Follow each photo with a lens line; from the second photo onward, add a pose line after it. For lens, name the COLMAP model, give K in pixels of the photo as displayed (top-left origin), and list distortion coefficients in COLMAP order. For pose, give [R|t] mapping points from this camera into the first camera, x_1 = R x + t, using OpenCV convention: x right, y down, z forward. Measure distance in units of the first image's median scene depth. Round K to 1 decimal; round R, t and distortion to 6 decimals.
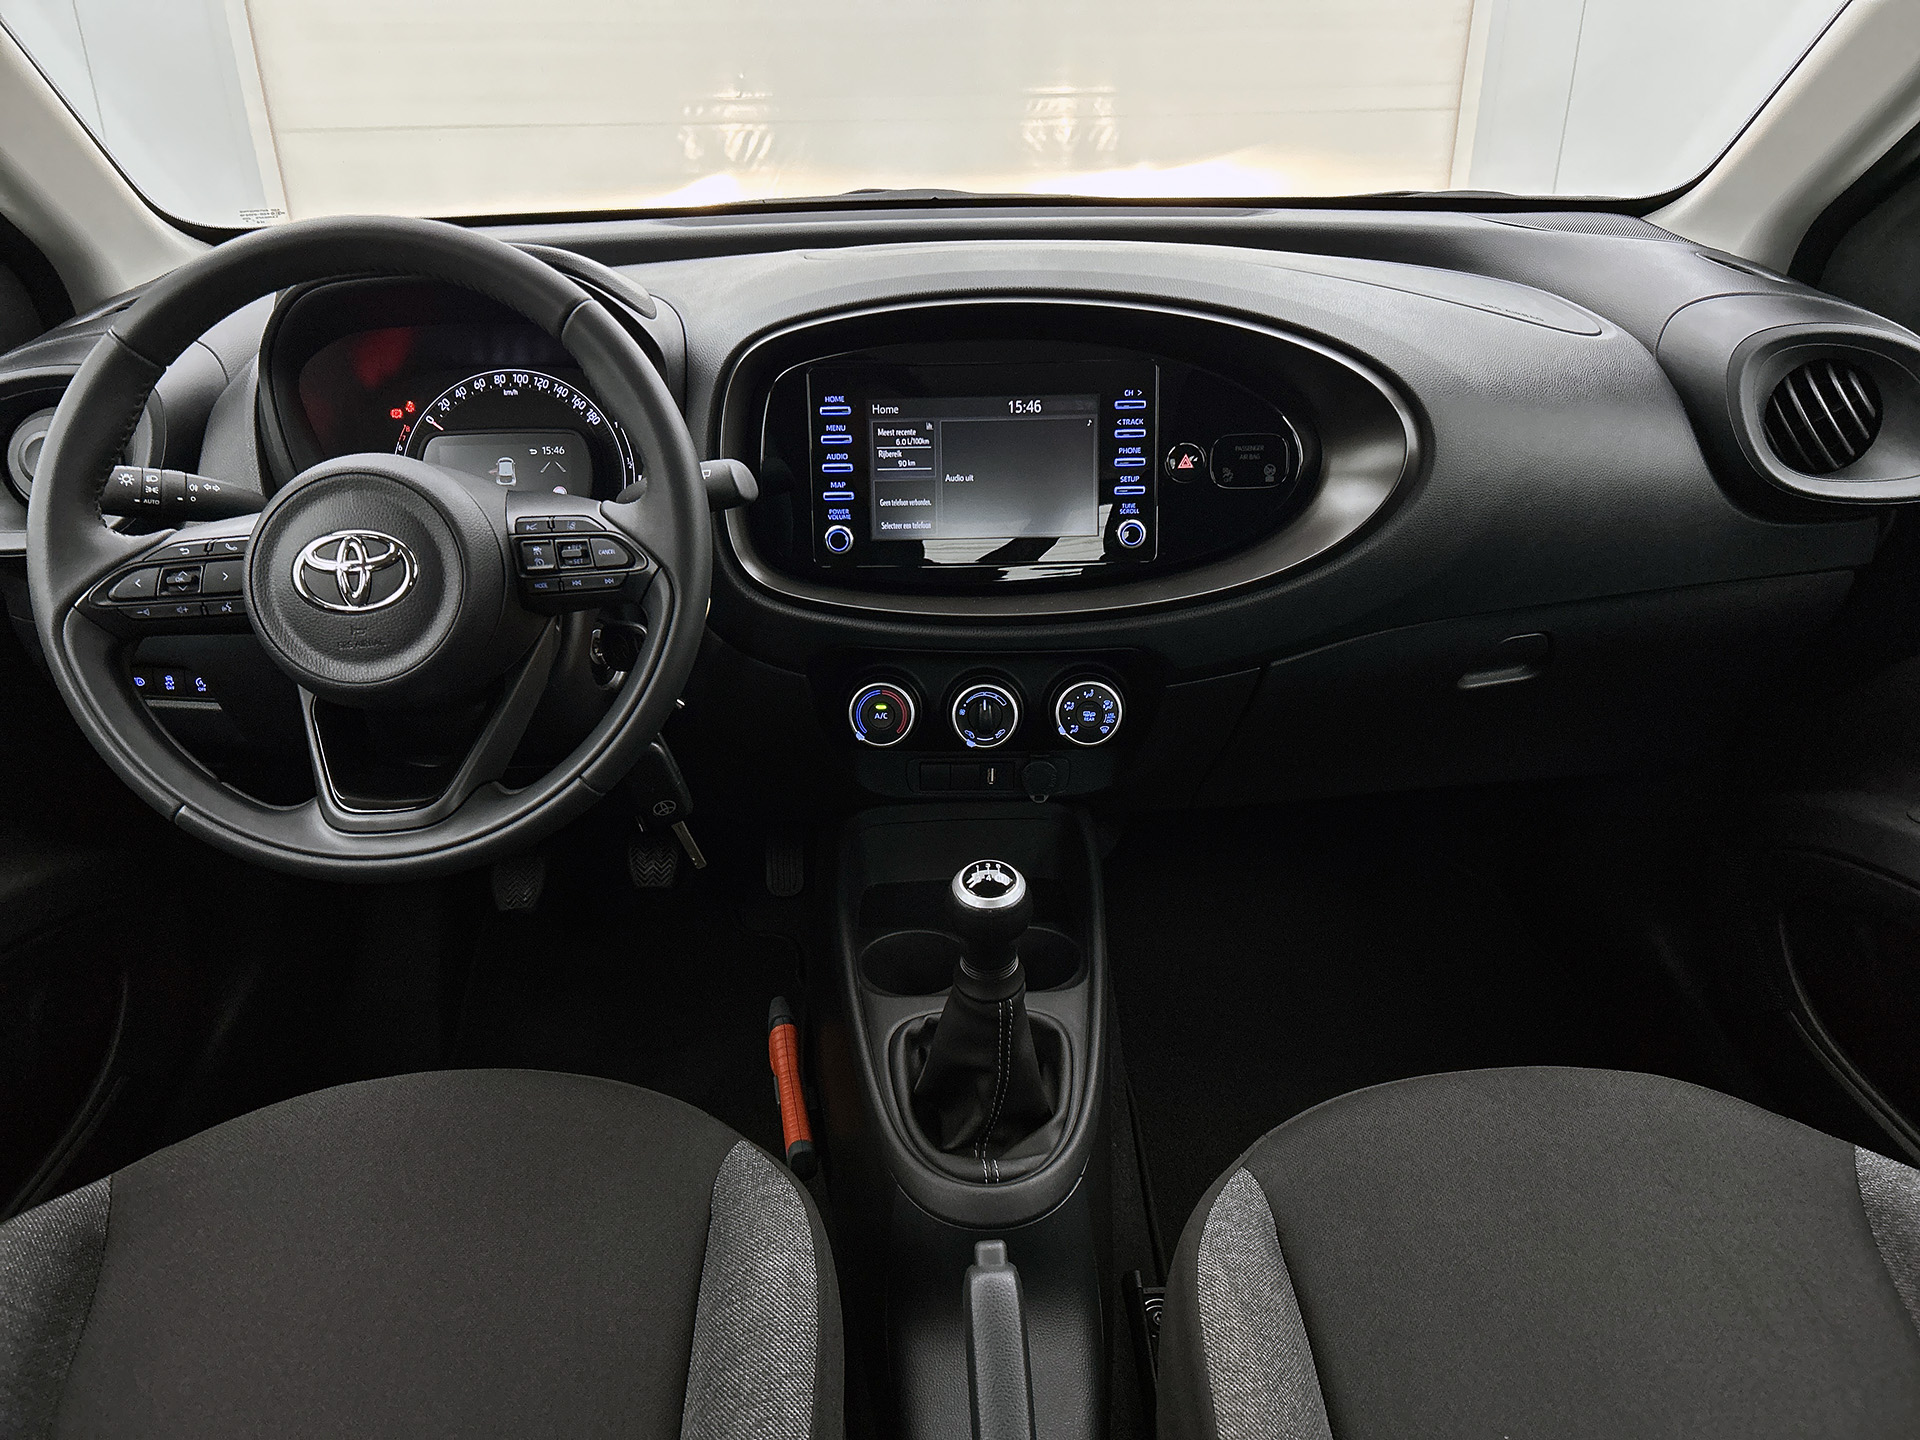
lens RADIAL K [[1449.0, 0, 960.0], [0, 1449.0, 720.0], [0, 0, 1]] dist [0.061847, -0.073944]
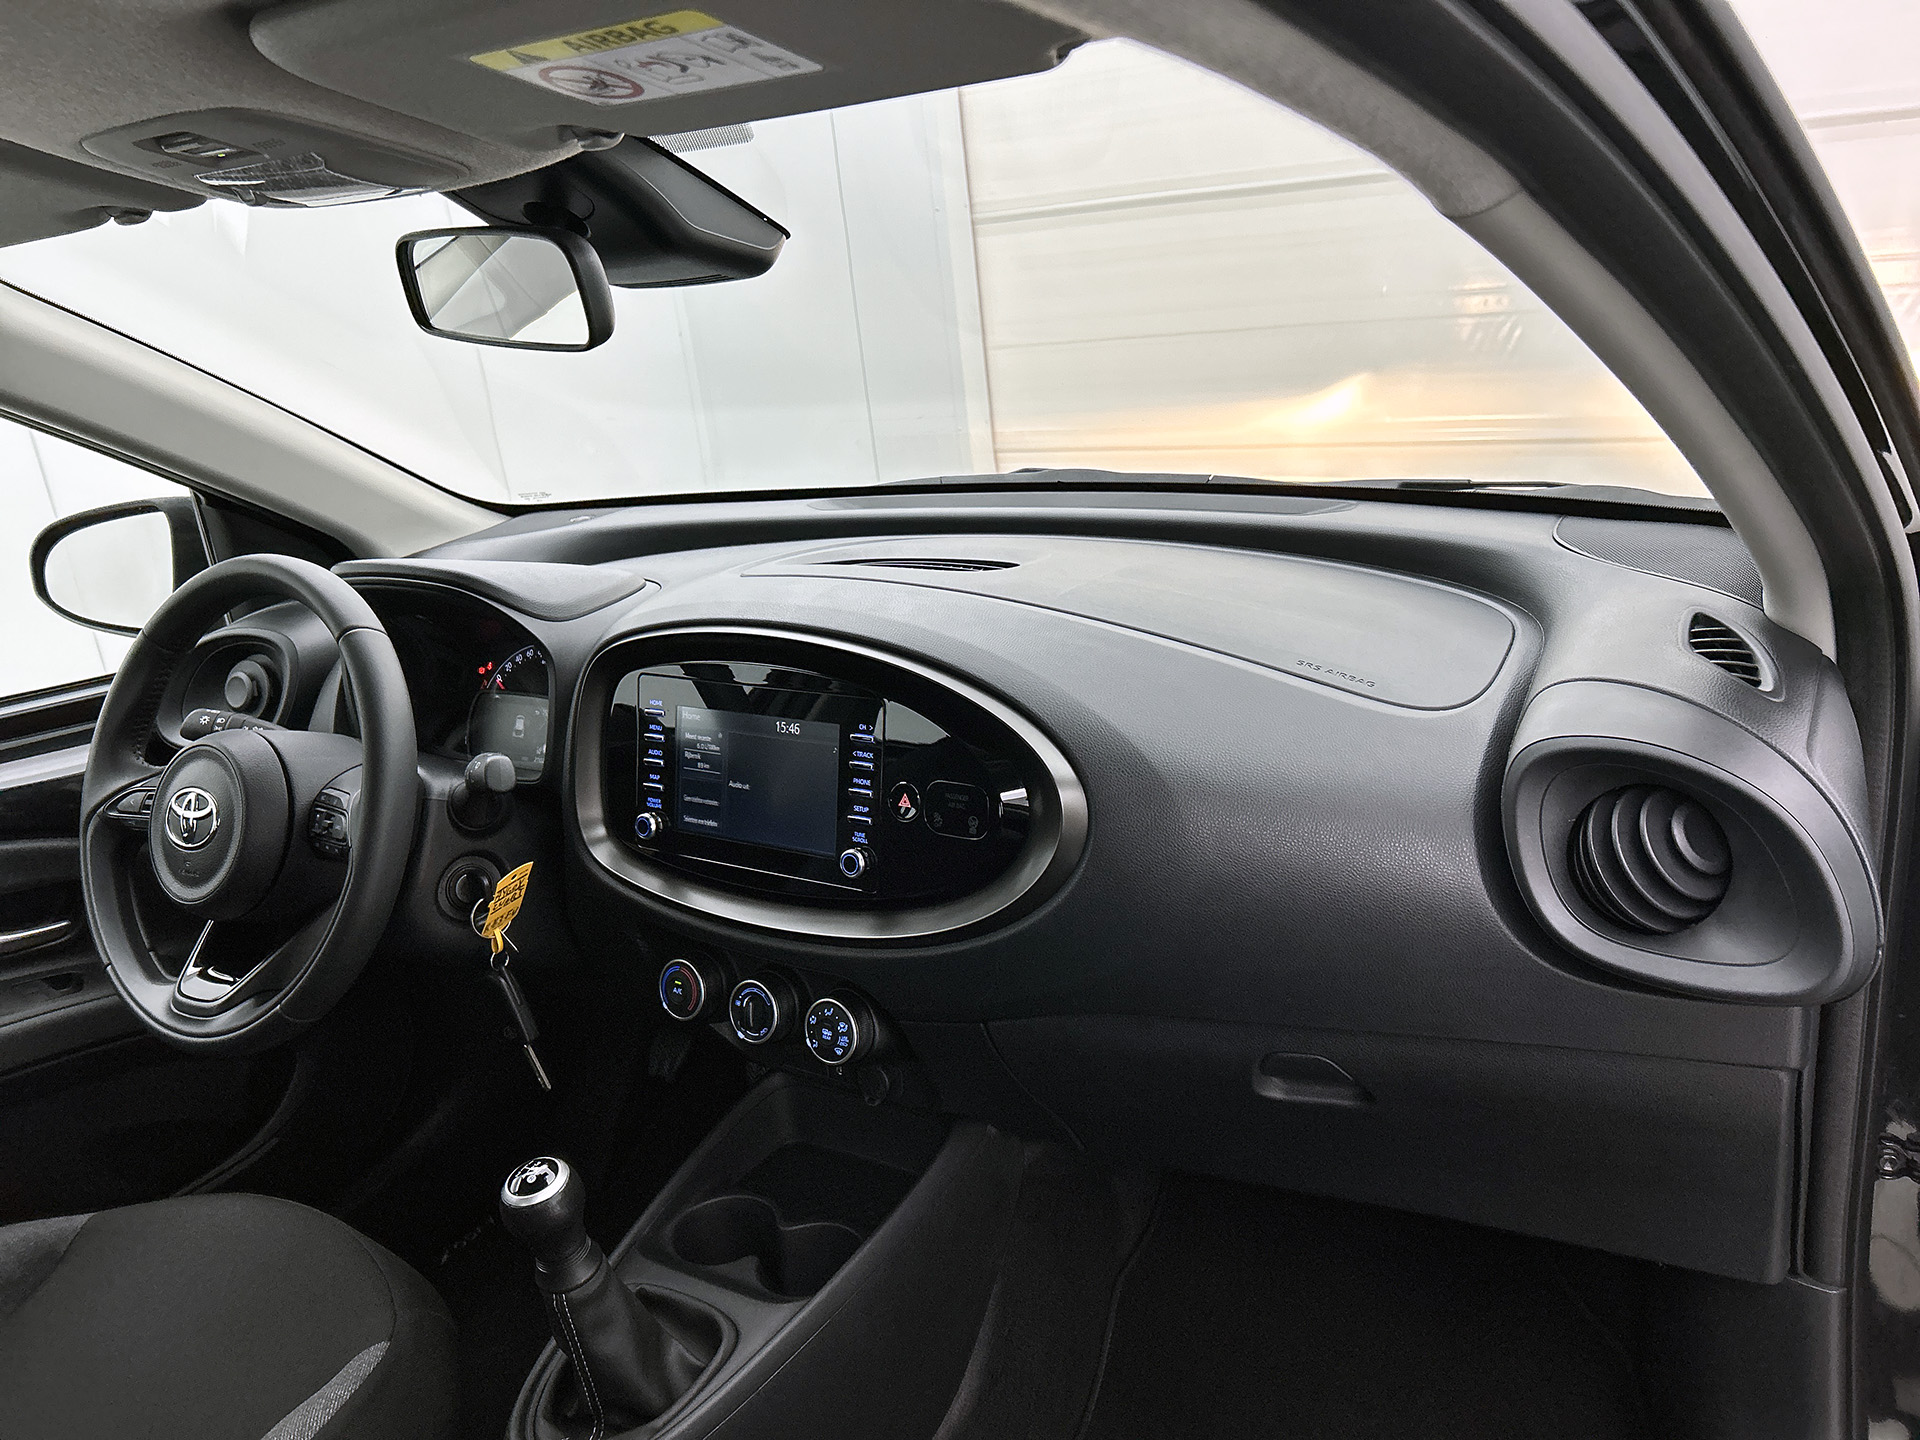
lens RADIAL K [[1449.0, 0, 960.0], [0, 1449.0, 720.0], [0, 0, 1]] dist [0.061847, -0.073944]
pose [[0.827423, 0.108118, -0.551073, 0.866016], [-0.160166, 0.985968, -0.047043, -0.229494], [0.538254, 0.127188, 0.833130, 0.232482]]
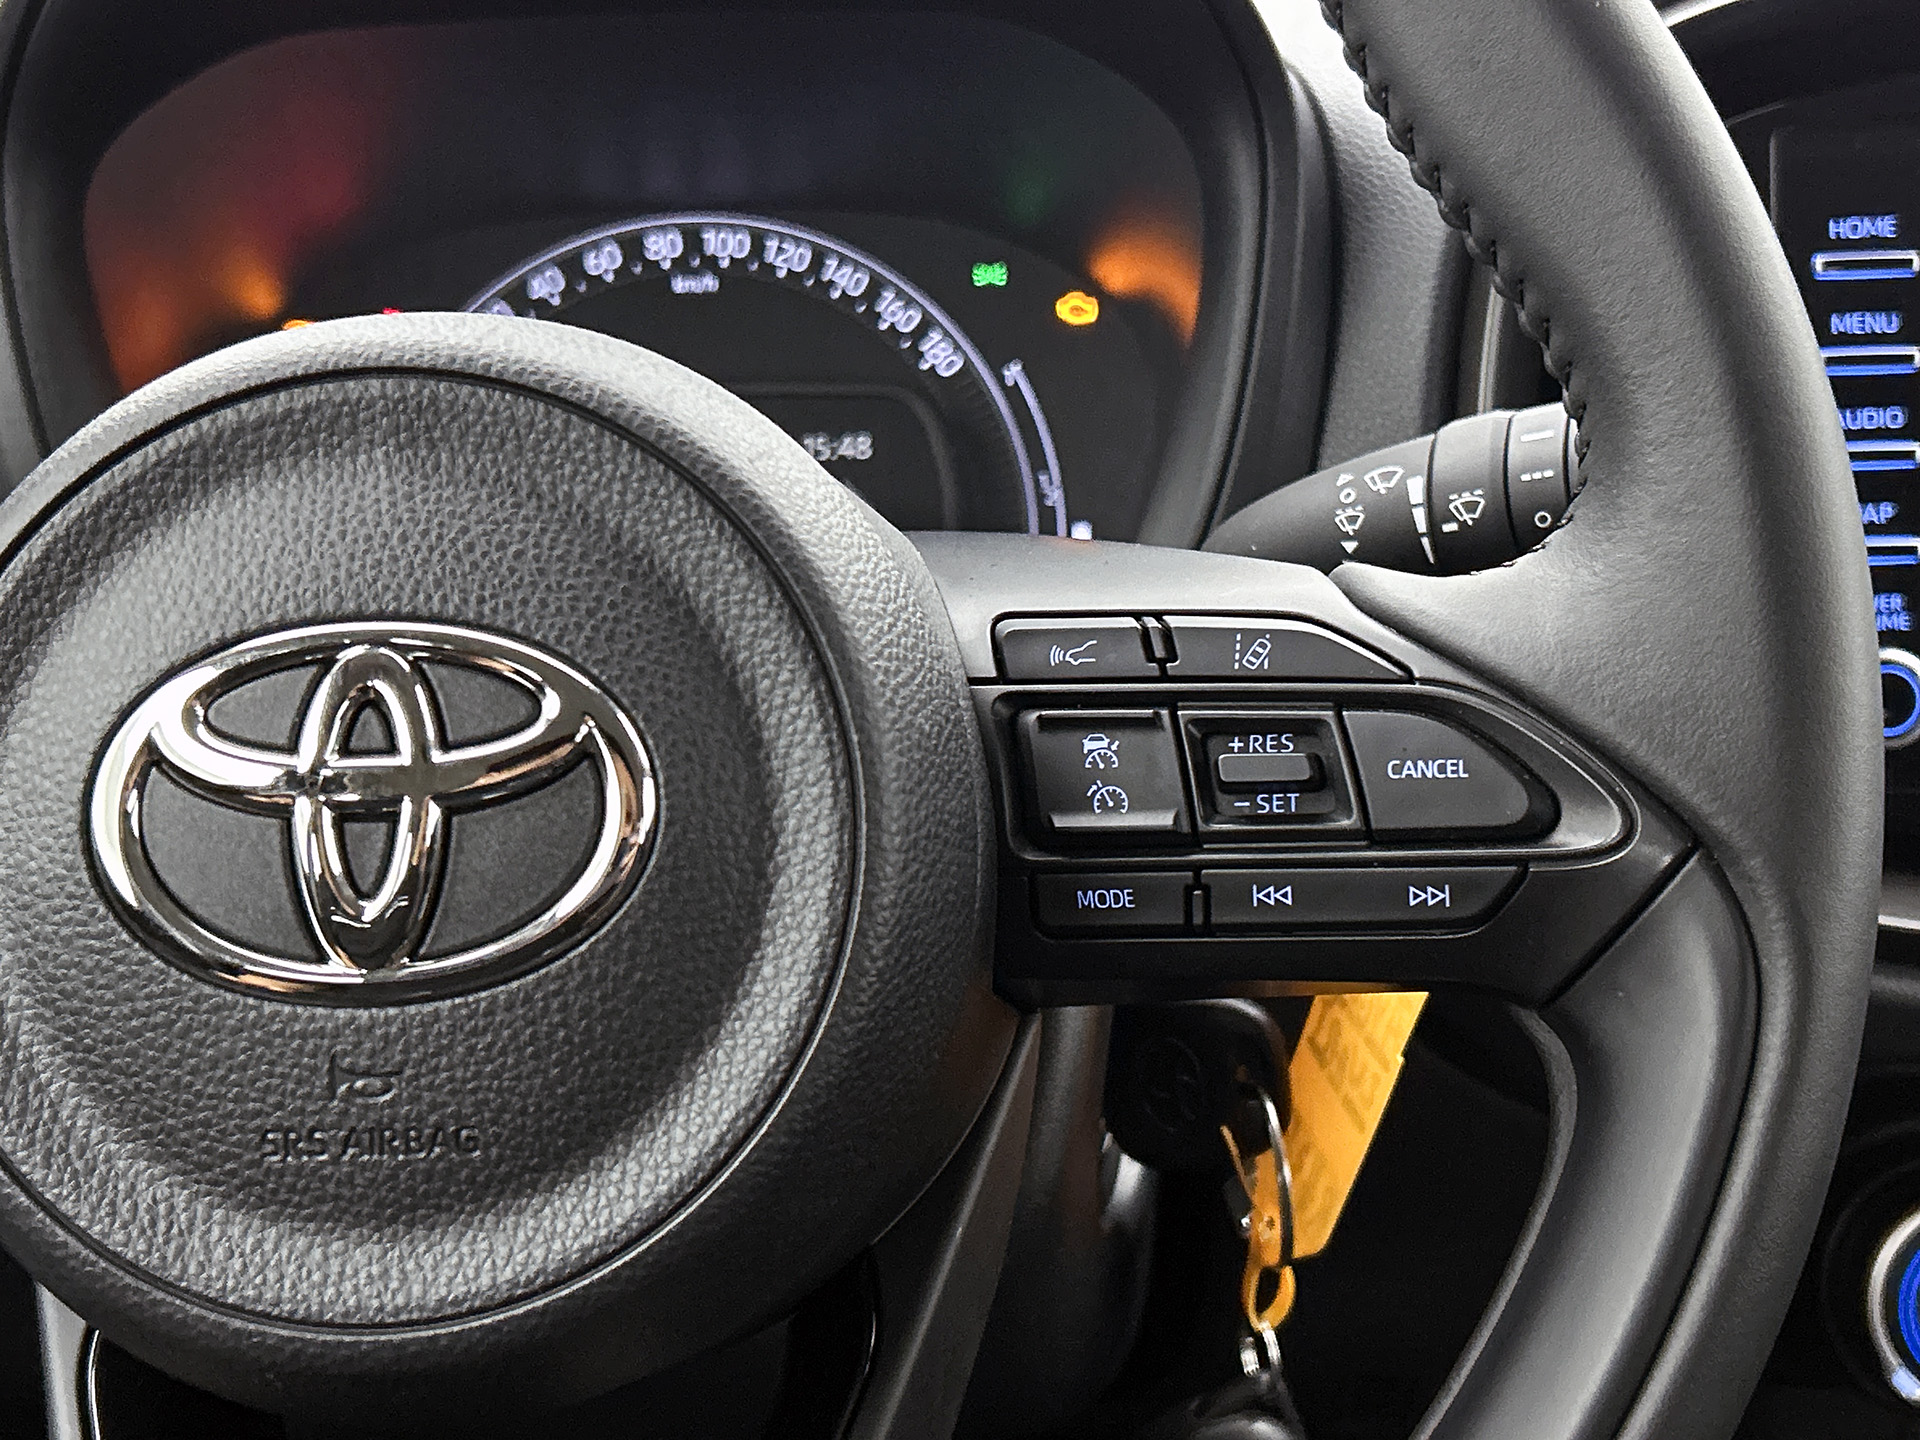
lens RADIAL K [[2421.3, 0, 981.7], [0, 2421.3, 716.5], [0, 0, 1]] dist [0.249030, -1.047543]
pose [[0.998408, 0.049170, -0.027632, -0.299322], [-0.052690, 0.987895, -0.145904, -0.063143], [0.020124, 0.147127, 0.988913, 0.608684]]
